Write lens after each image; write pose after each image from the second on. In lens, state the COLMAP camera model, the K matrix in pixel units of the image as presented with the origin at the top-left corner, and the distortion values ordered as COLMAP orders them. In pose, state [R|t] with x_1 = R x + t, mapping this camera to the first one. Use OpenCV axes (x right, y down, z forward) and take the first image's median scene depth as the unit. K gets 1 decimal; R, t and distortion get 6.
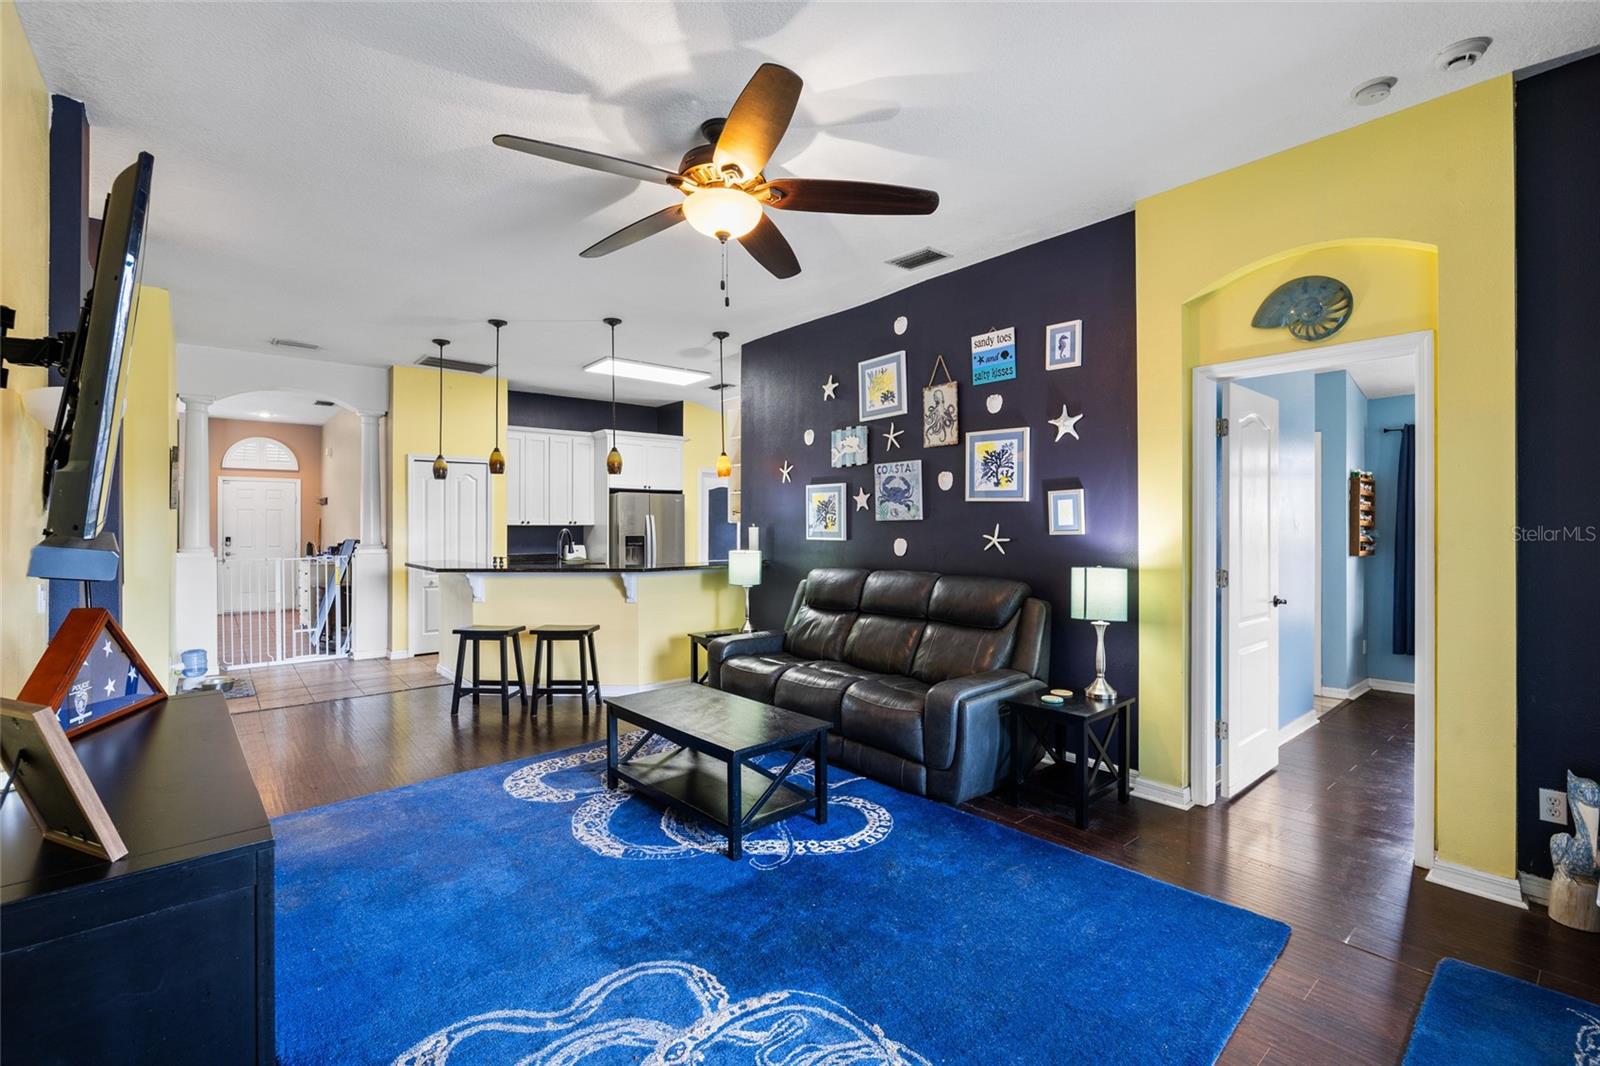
lens RADIAL K [[707.7, 0, 804.6], [0, 707.7, 525.8], [0, 0, 1]] dist [-0.007421, 0.000397]
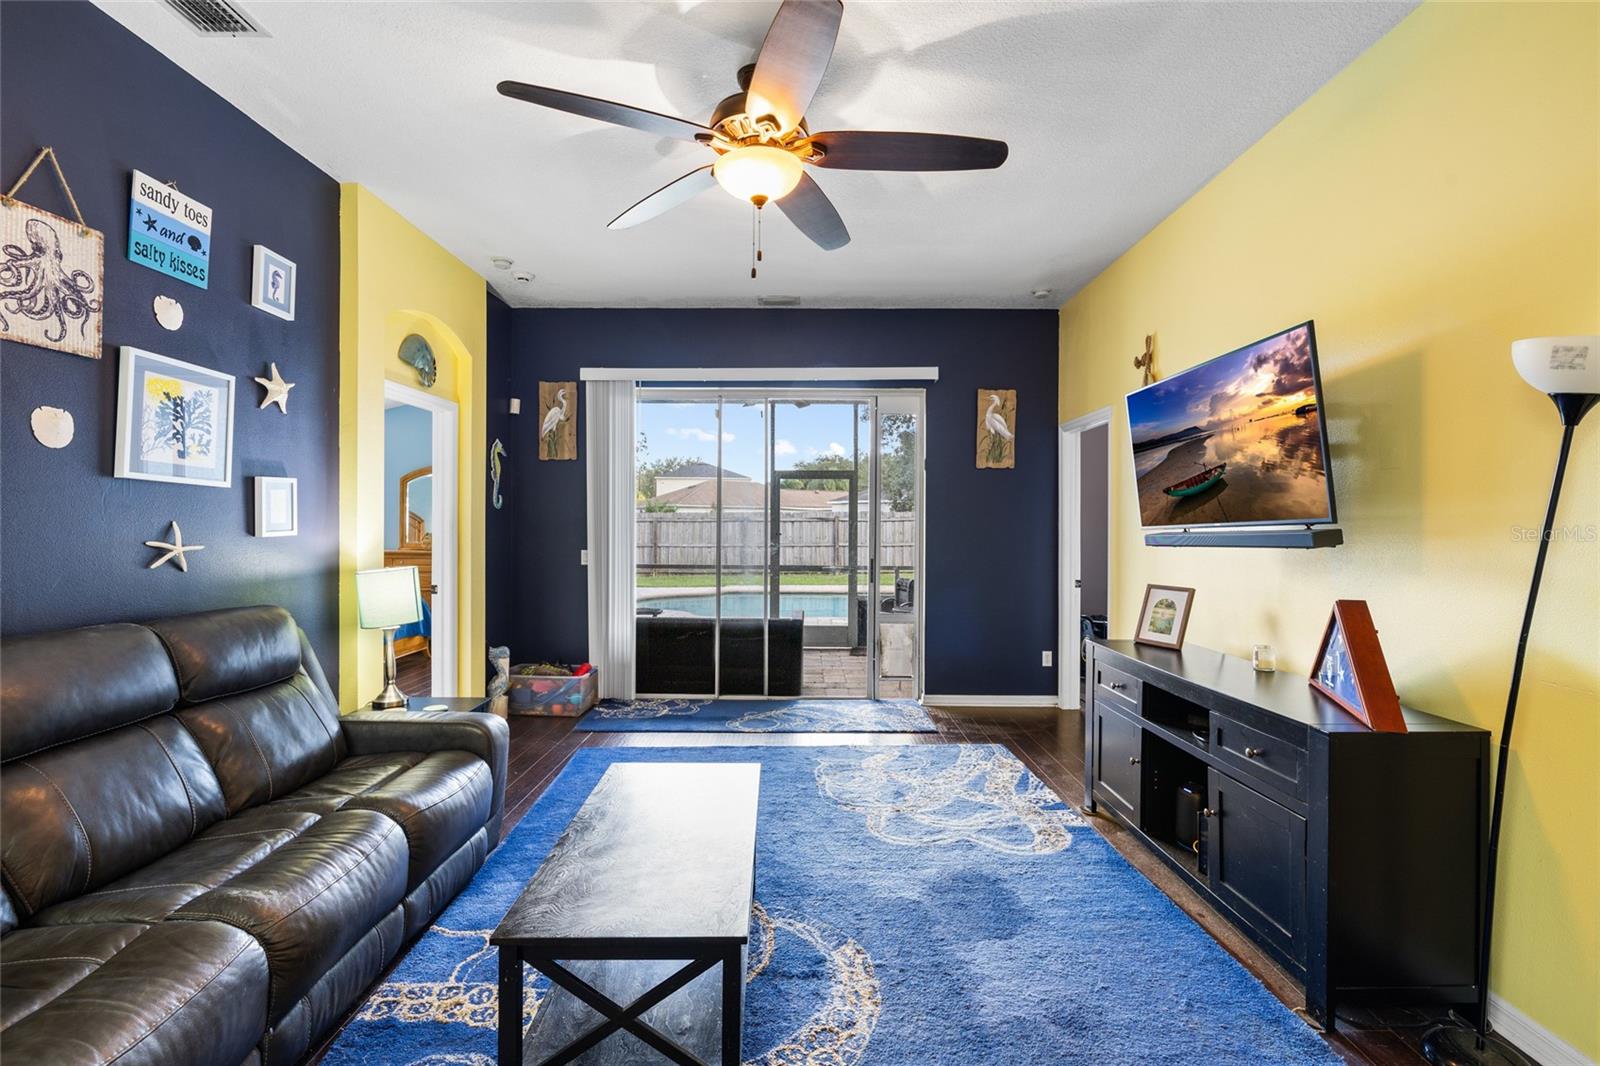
lens RADIAL K [[707.7, 0, 803.4], [0, 707.7, 522.9], [0, 0, 1]] dist [-0.007421, 0.000397]
pose [[-0.751341, 0.001181, 0.659913, -0.499308], [0.000565, 0.999999, -0.001147, -0.000739], [-0.659914, -0.000489, -0.751341, 1.090664]]
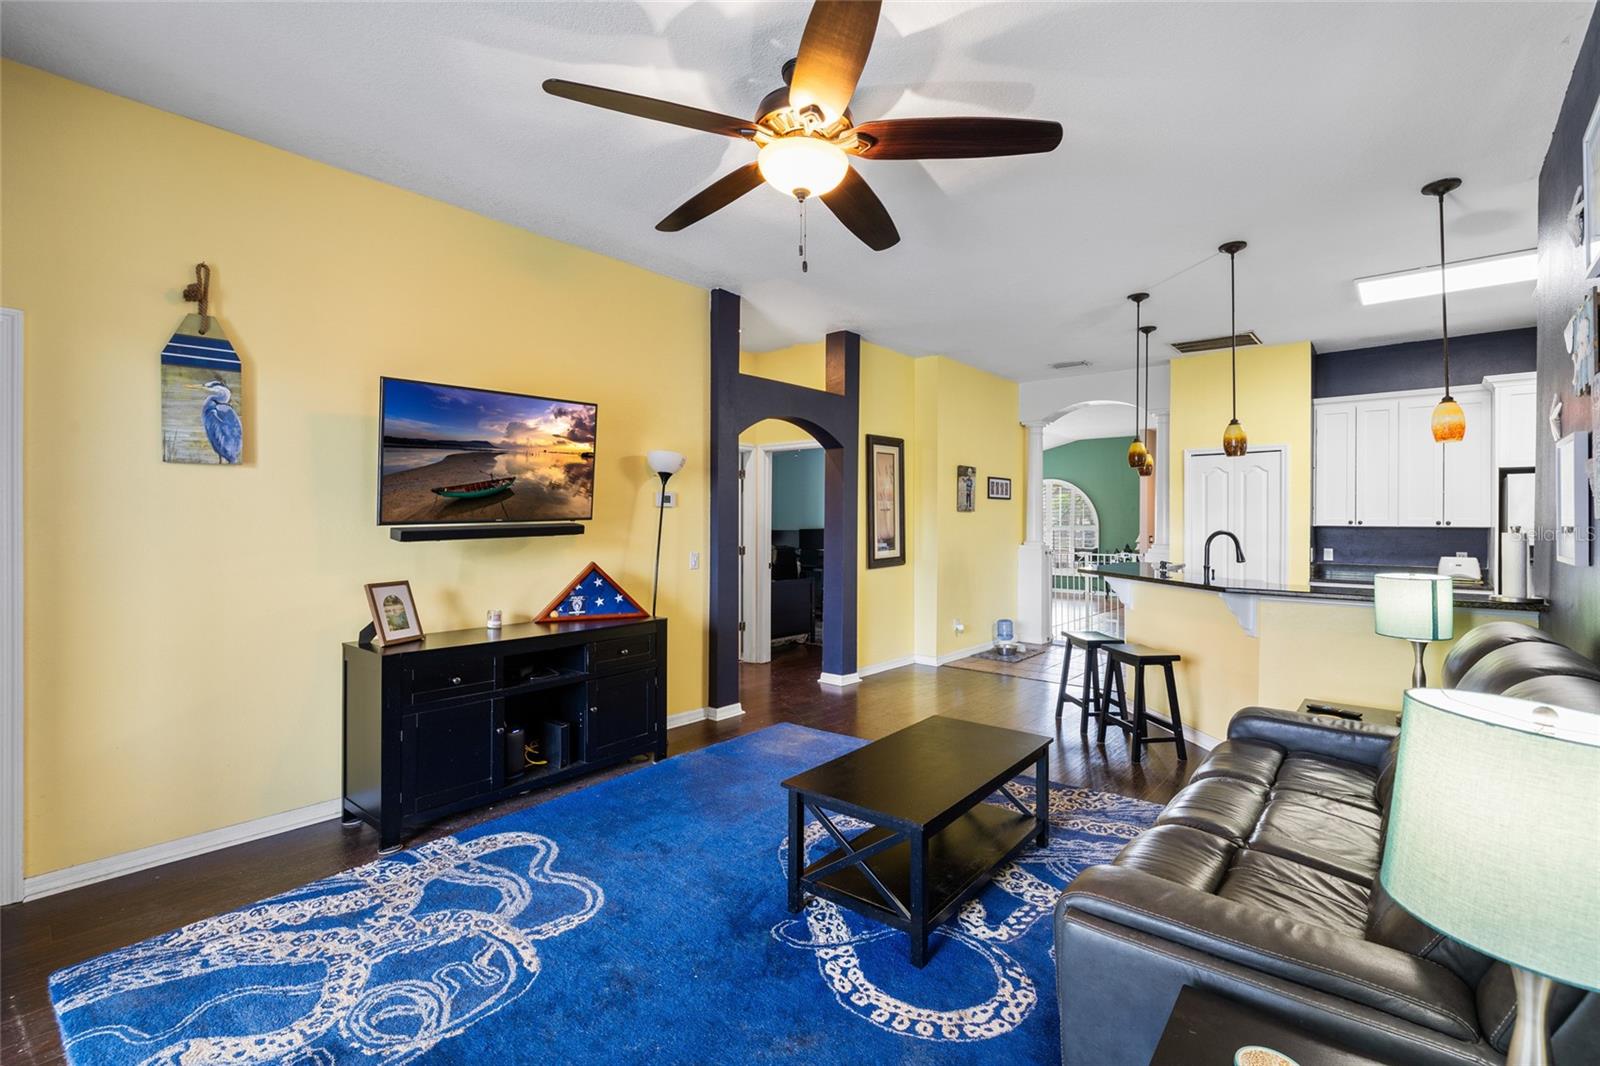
lens RADIAL K [[707.7, 0, 794.7], [0, 707.7, 526.1], [0, 0, 1]] dist [-0.007421, 0.000397]
pose [[0.137931, 0.009256, -0.990399, 0.502273], [-0.007174, 0.999939, 0.008346, -0.005049], [0.990416, 0.005954, 0.137989, 0.582935]]
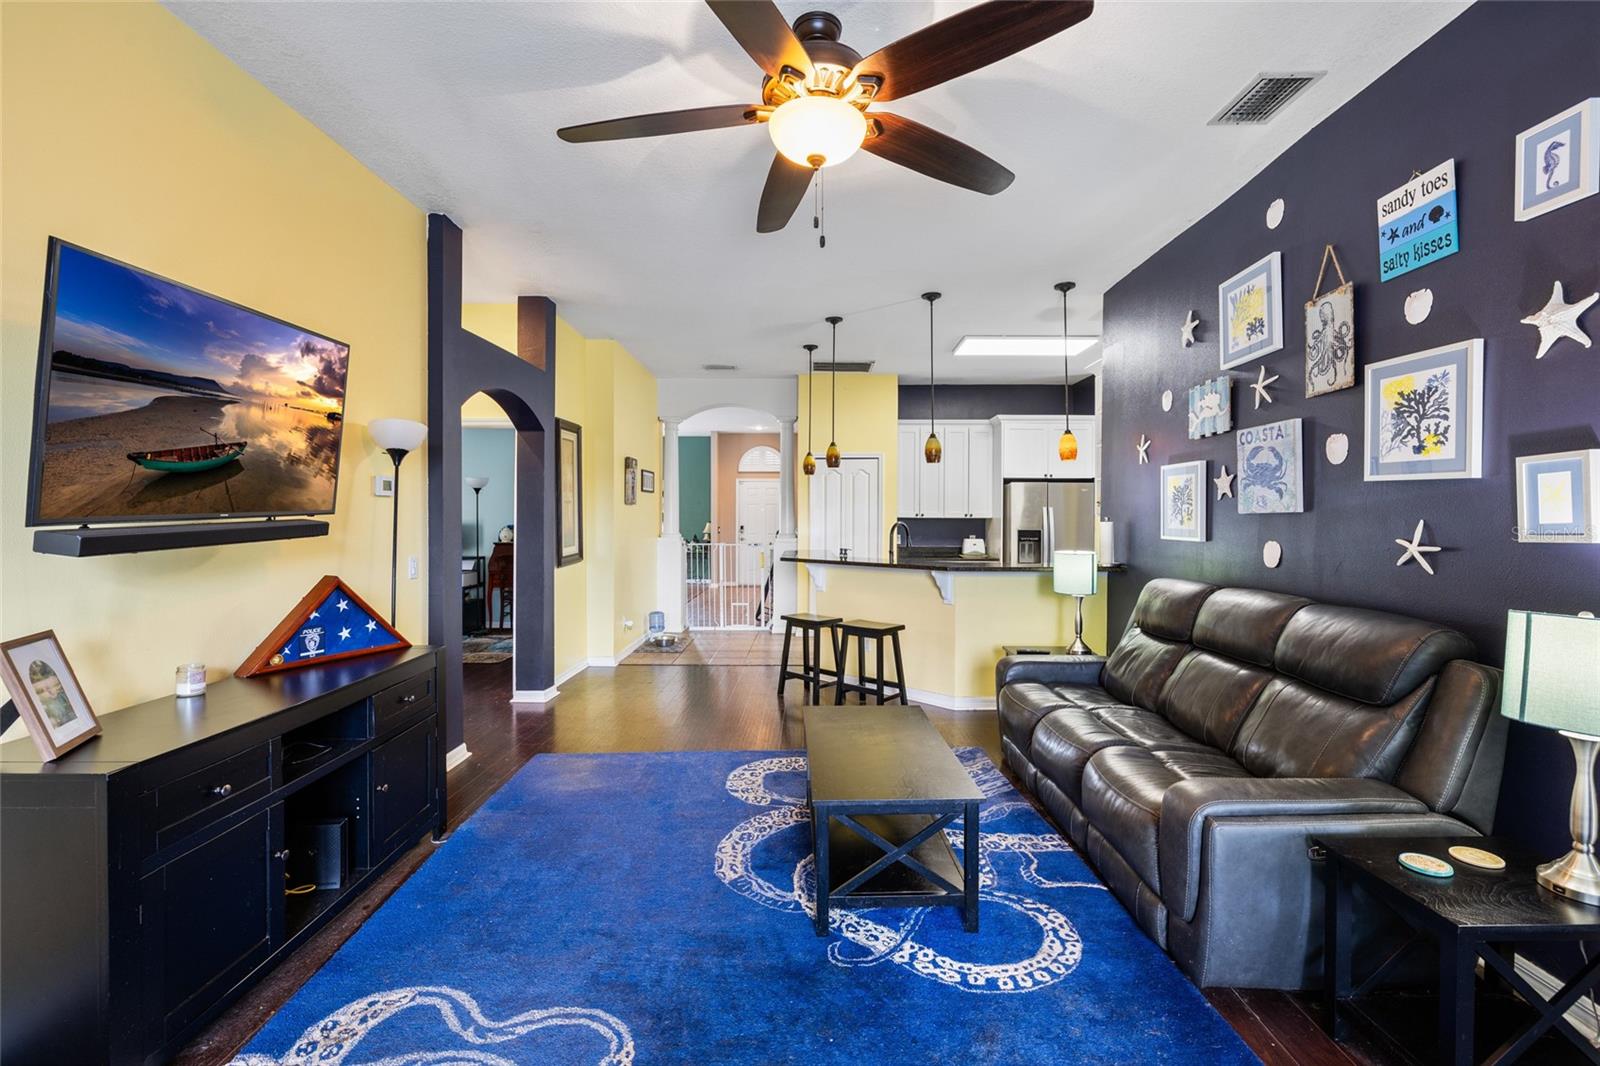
lens RADIAL K [[707.7, 0, 799.5], [0, 707.7, 524.3], [0, 0, 1]] dist [-0.007421, 0.000397]
pose [[0.749489, 0.011439, -0.661919, 0.272207], [-0.005782, 0.999926, 0.010732, -0.002511], [0.661992, -0.004216, 0.749499, 0.253616]]
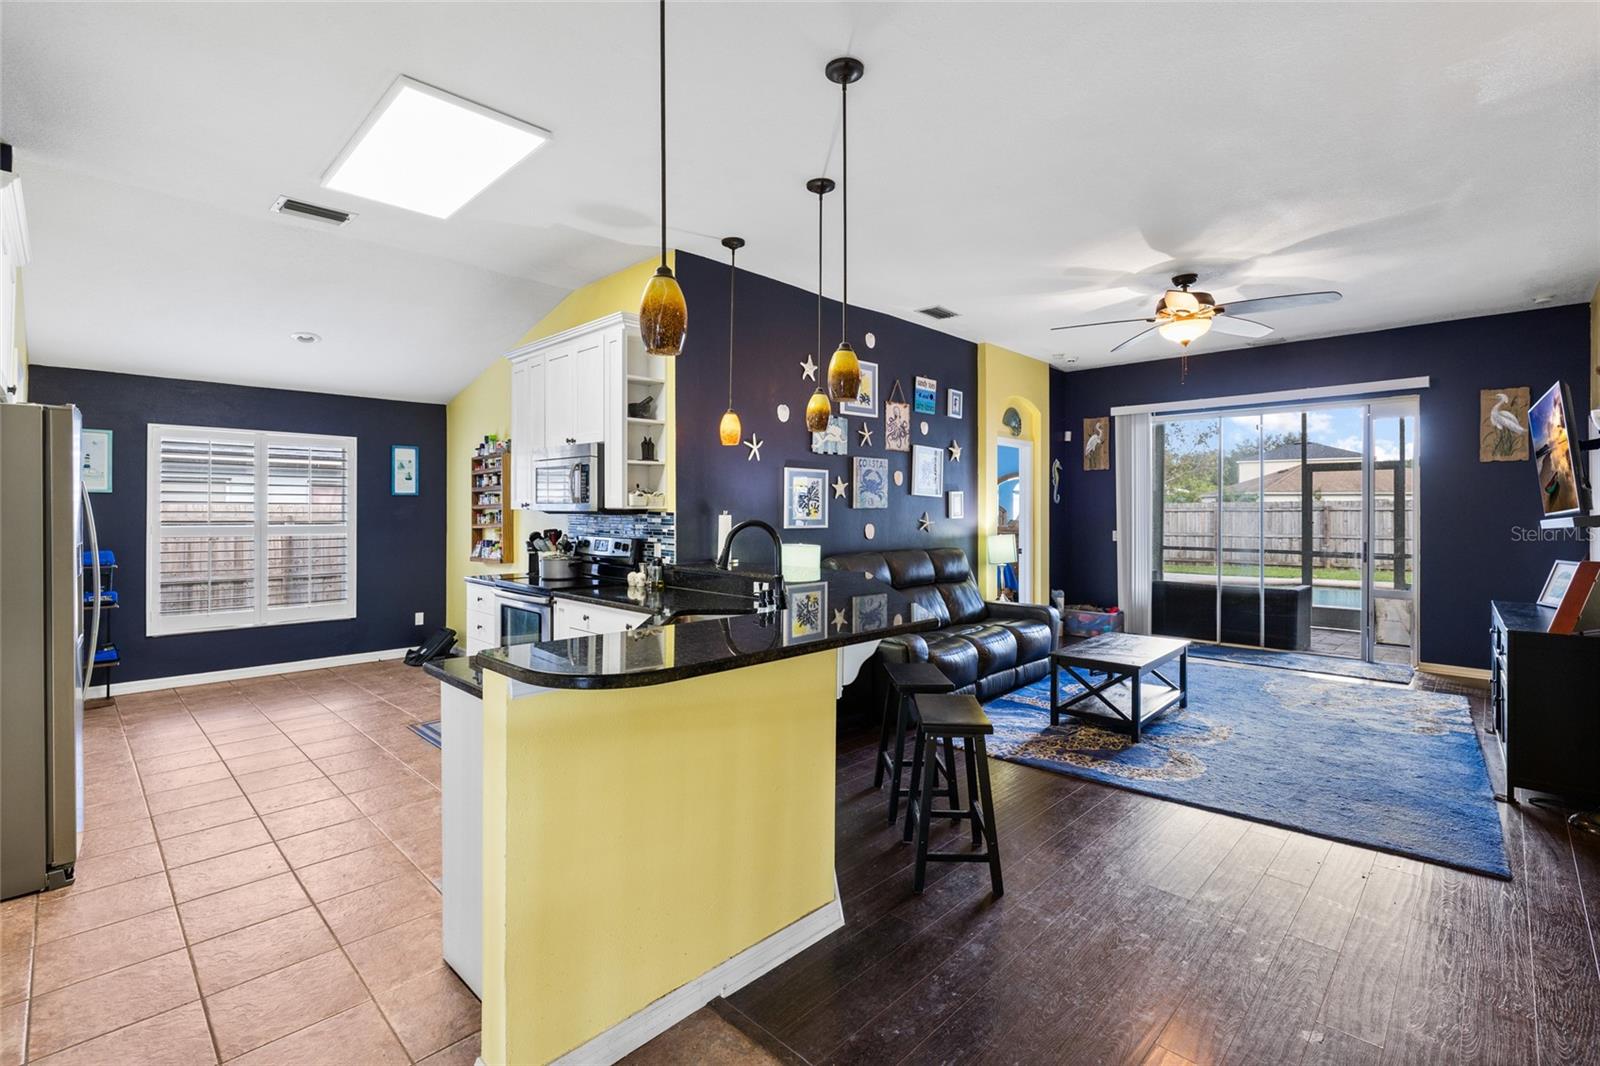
lens RADIAL K [[707.7, 0, 803.1], [0, 707.7, 505.8], [0, 0, 1]] dist [-0.007421, 0.000397]
pose [[-0.085918, 0.010620, 0.996246, -1.147899], [-0.000234, 0.999943, -0.010680, 0.000905], [-0.996302, -0.001151, -0.085910, 1.373079]]
